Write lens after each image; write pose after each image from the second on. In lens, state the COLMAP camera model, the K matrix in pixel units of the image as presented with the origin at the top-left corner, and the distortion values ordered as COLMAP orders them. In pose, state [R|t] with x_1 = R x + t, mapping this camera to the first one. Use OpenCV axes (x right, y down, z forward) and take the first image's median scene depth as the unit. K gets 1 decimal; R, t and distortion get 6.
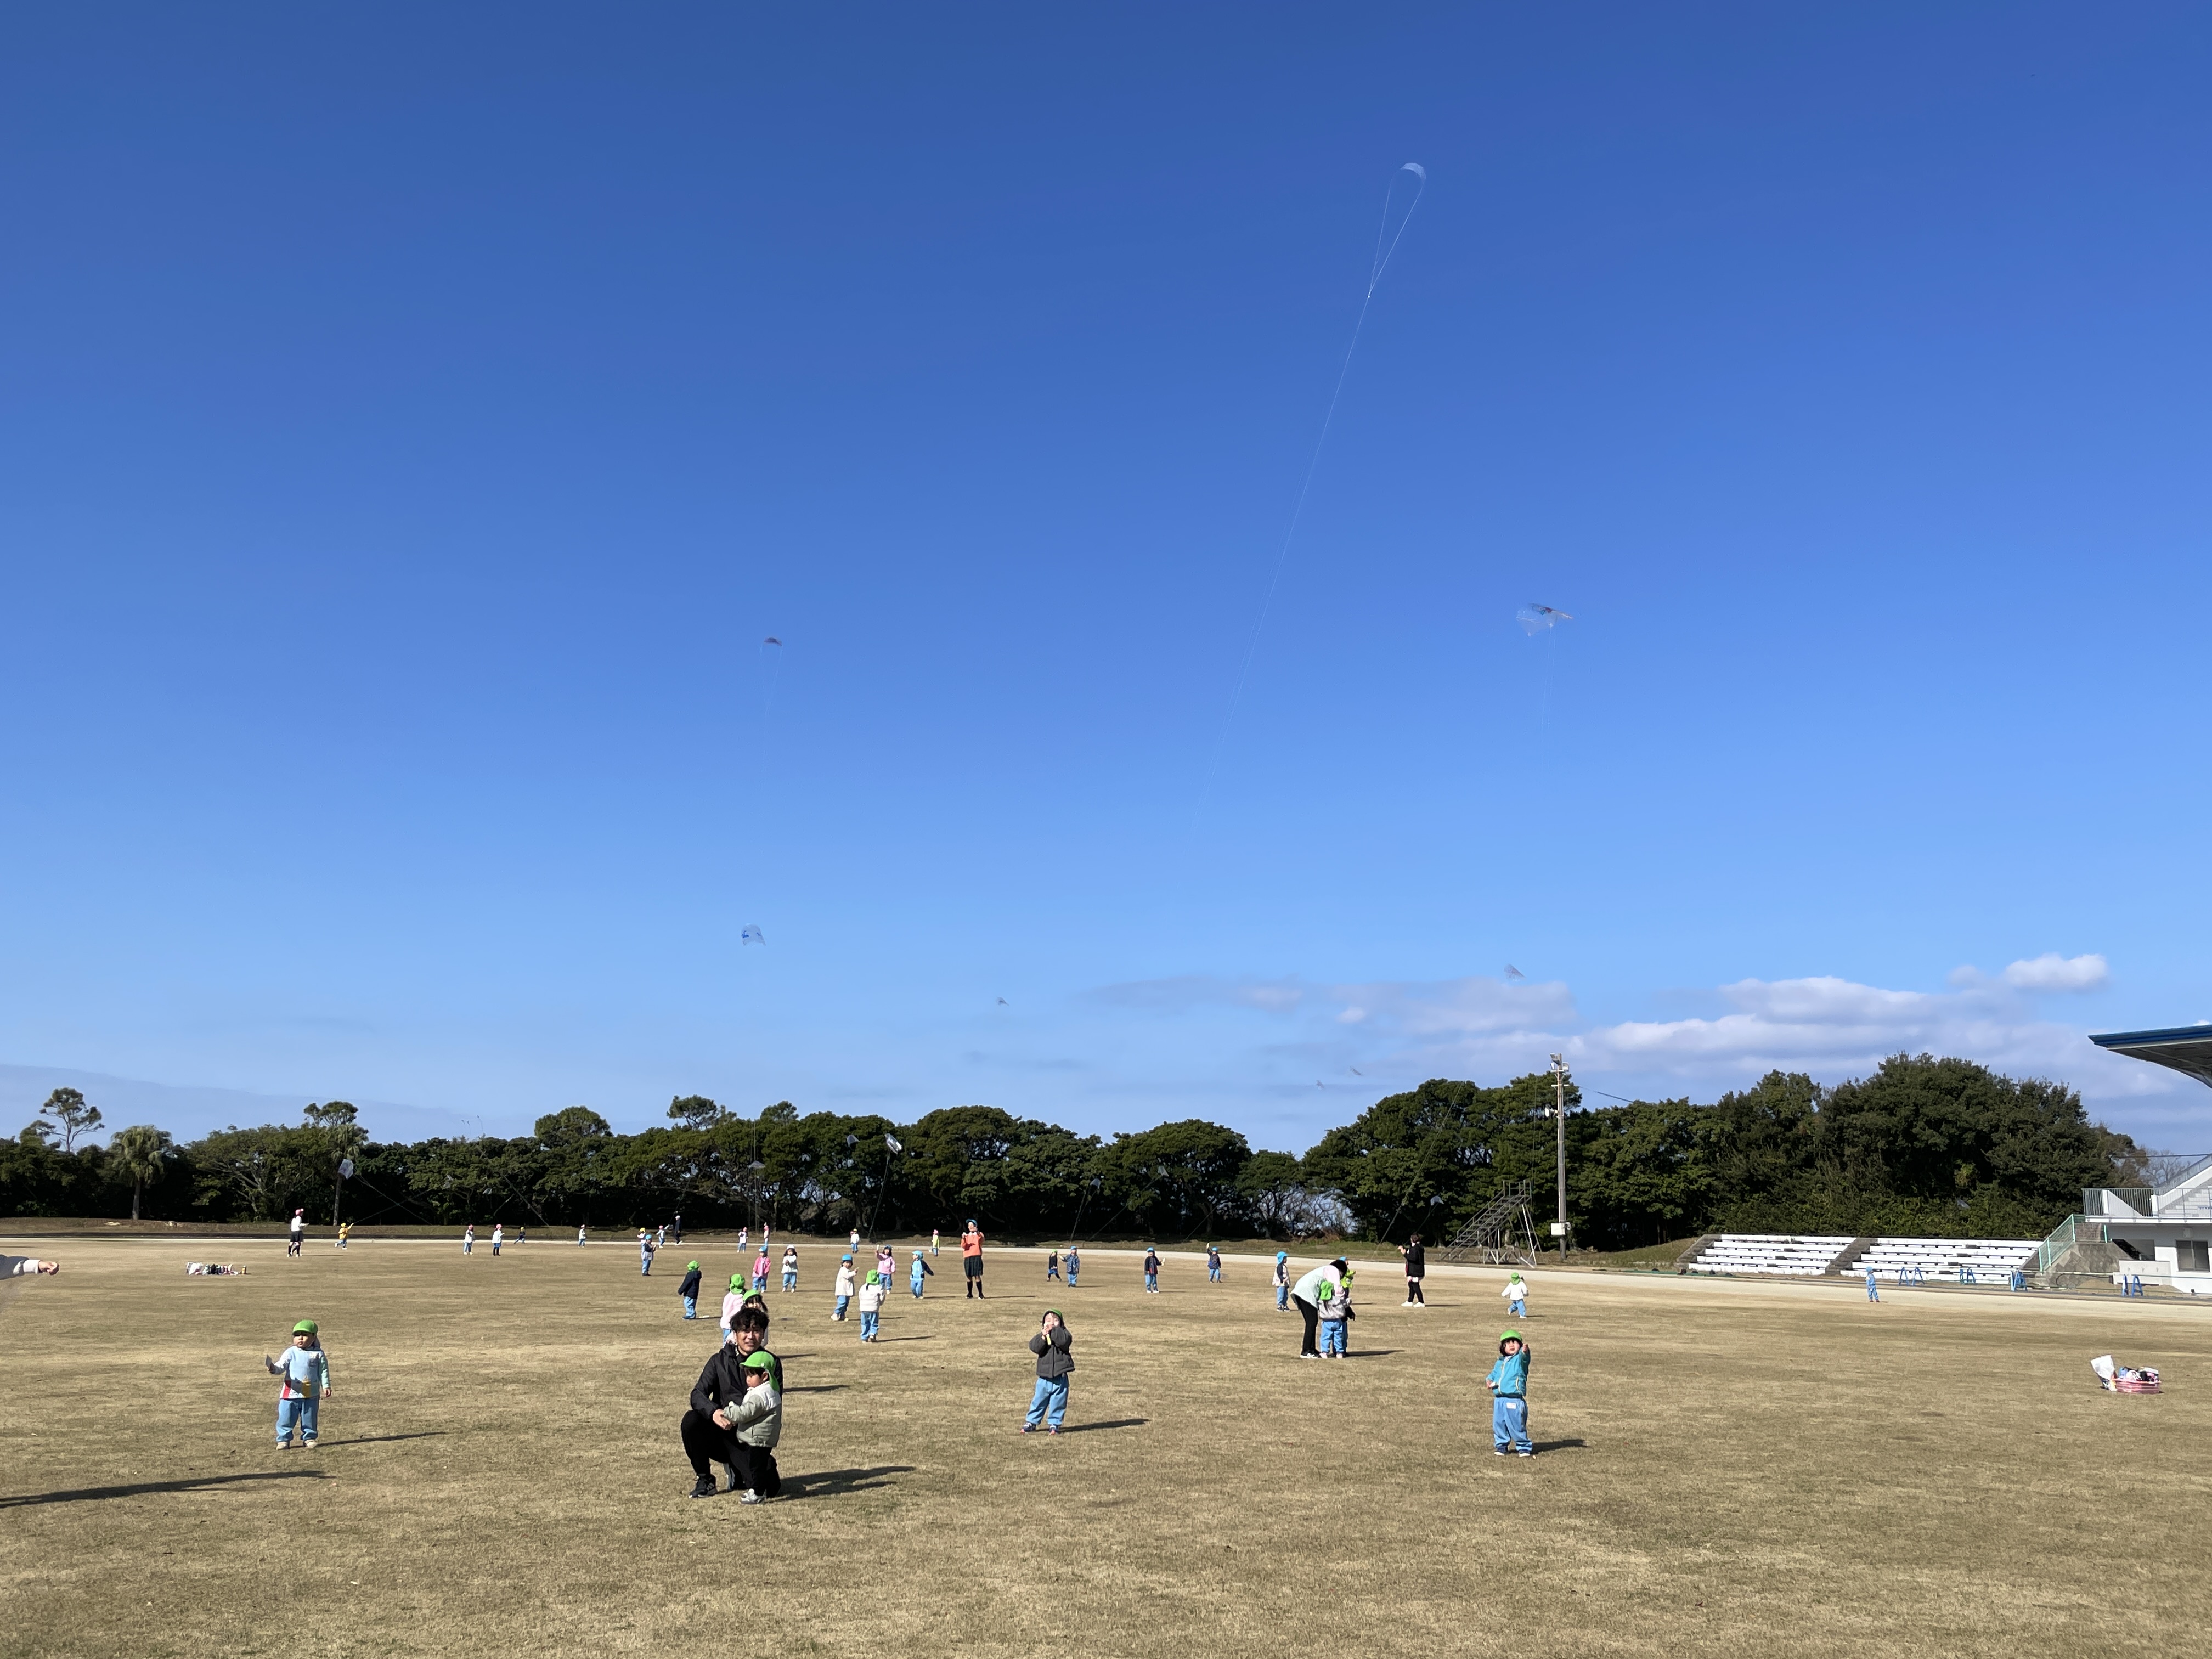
lens RADIAL K [[2110.6, 0, 1175.3], [0, 2110.6, 738.8], [0, 0, 1]] dist [0.086133, -0.120268]
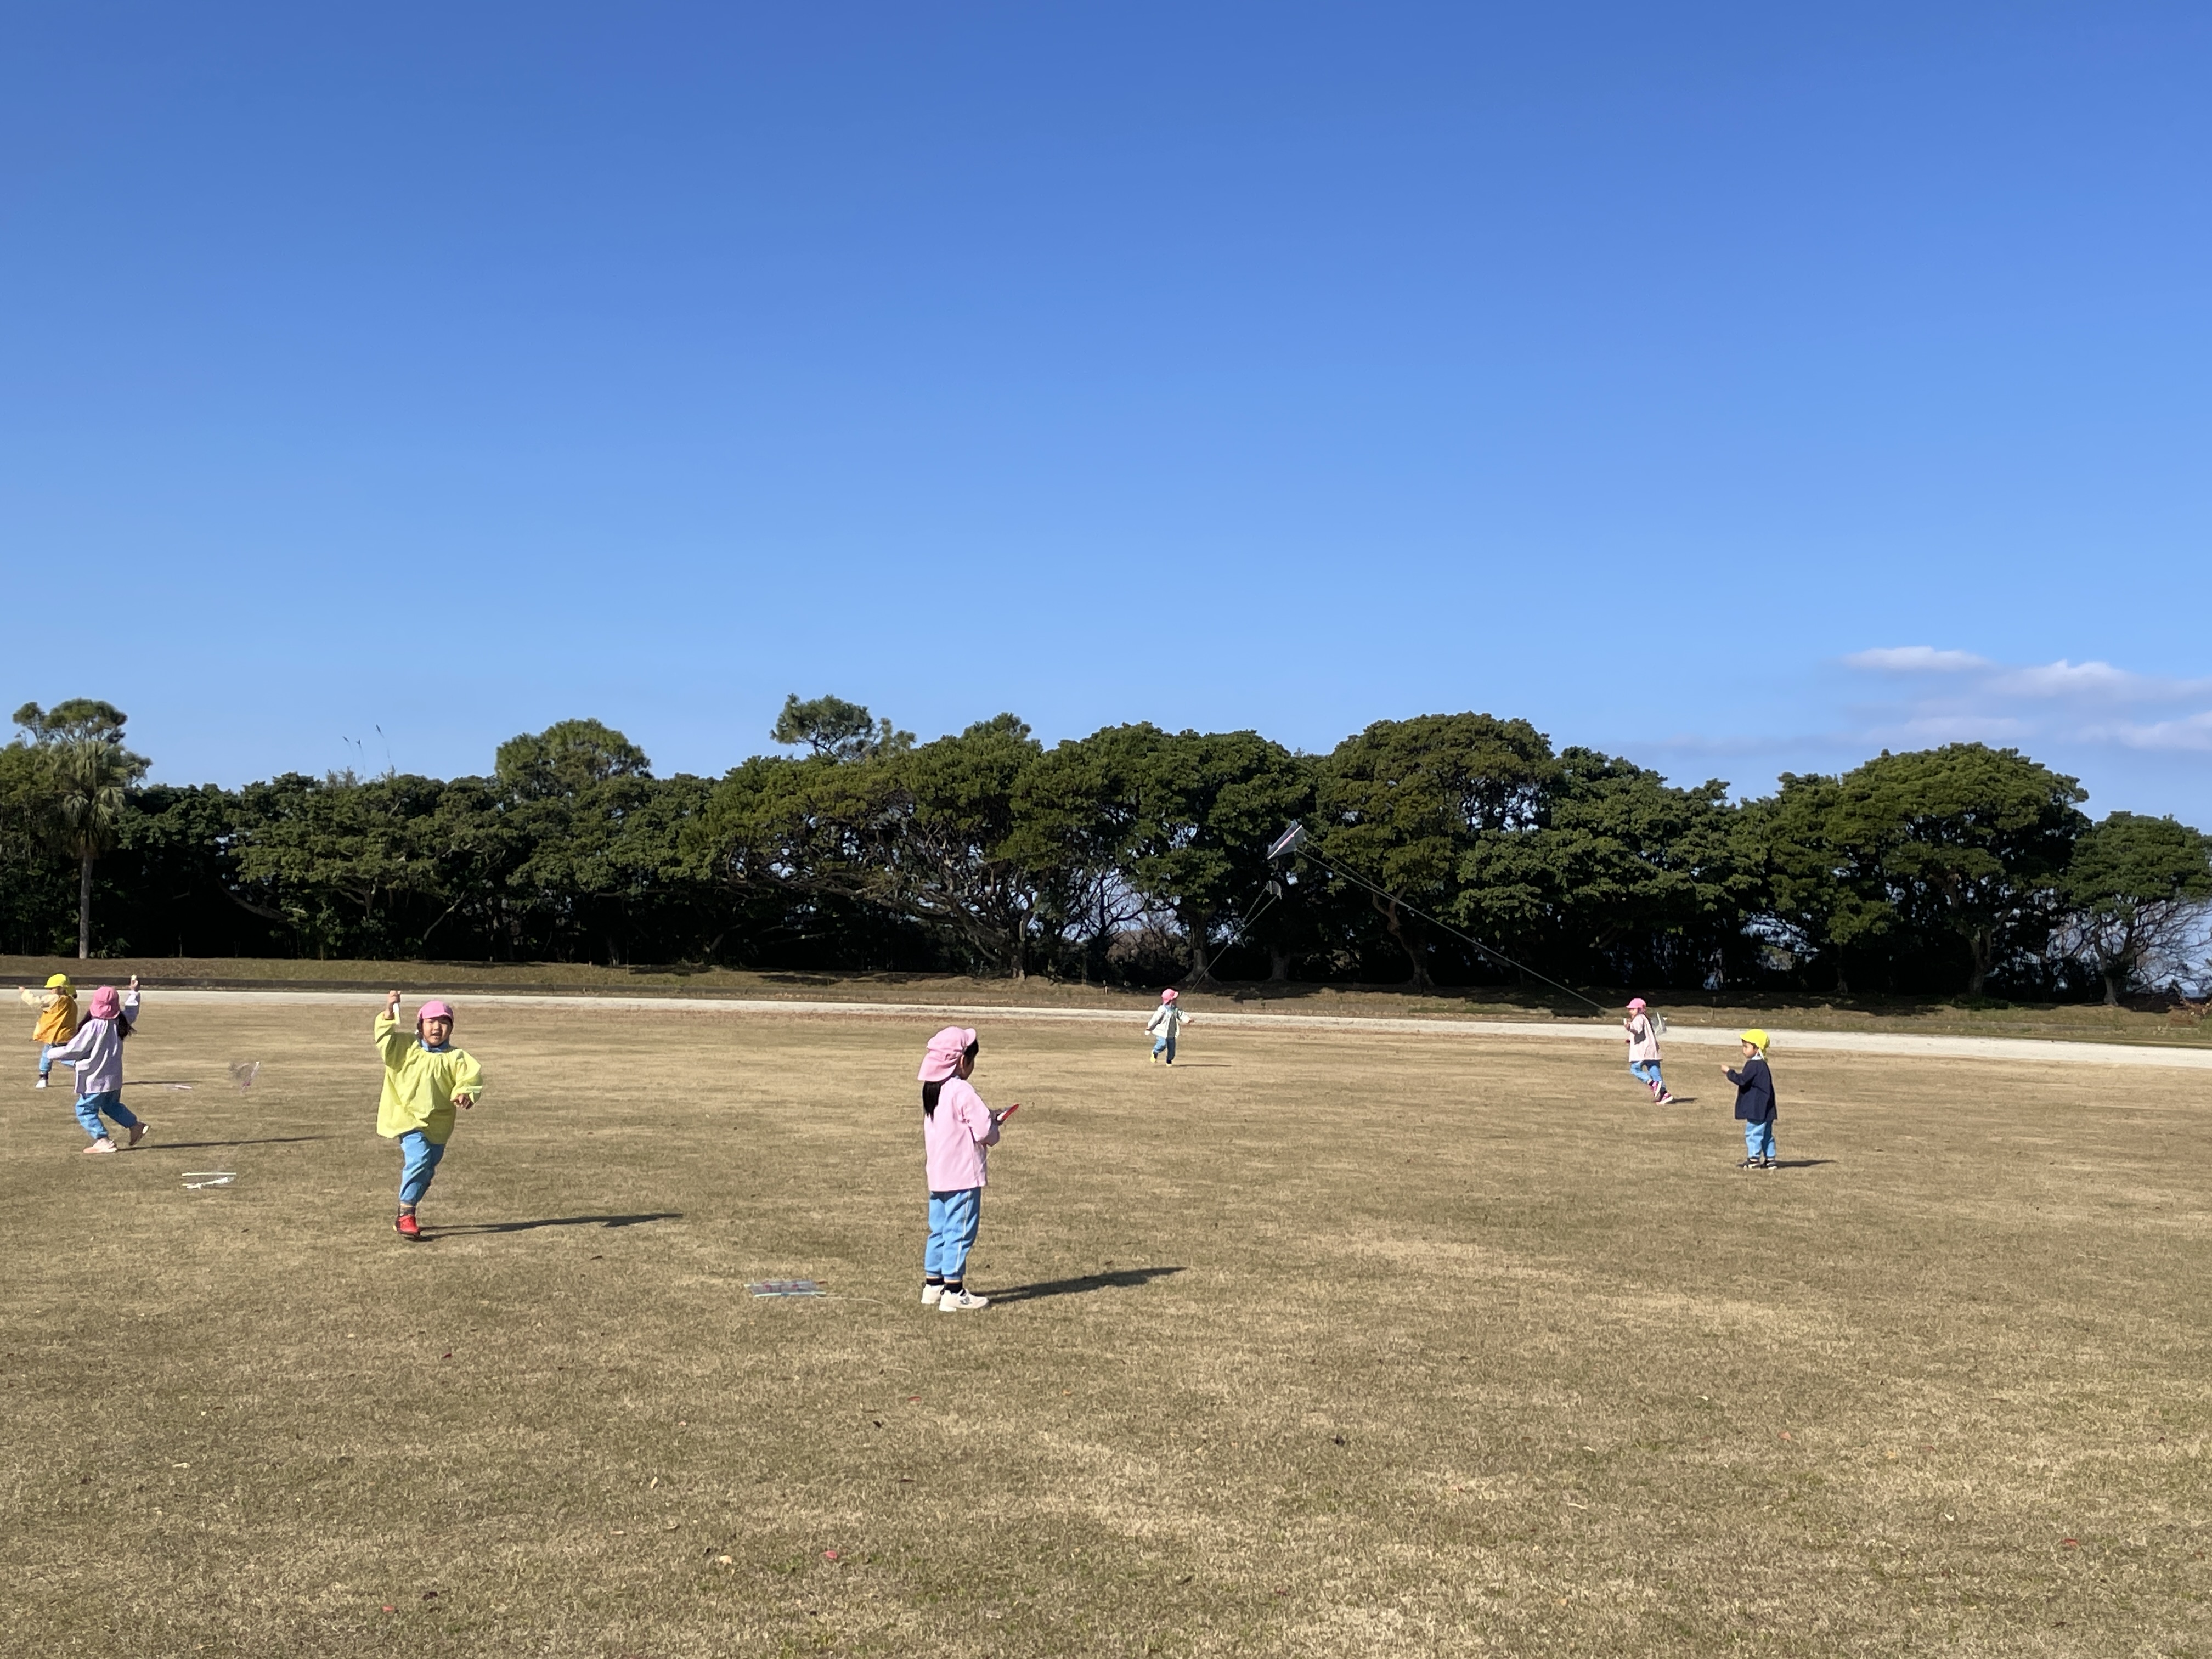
lens RADIAL K [[2633.2, 0, 1087.7], [0, 2633.2, 828.4], [0, 0, 1]] dist [0.030618, 0.000000]
pose [[0.998952, 0.003386, -0.045654, -0.152048], [0.004576, 0.984880, 0.173176, 0.102772], [0.045550, -0.173204, 0.983832, 0.454339]]
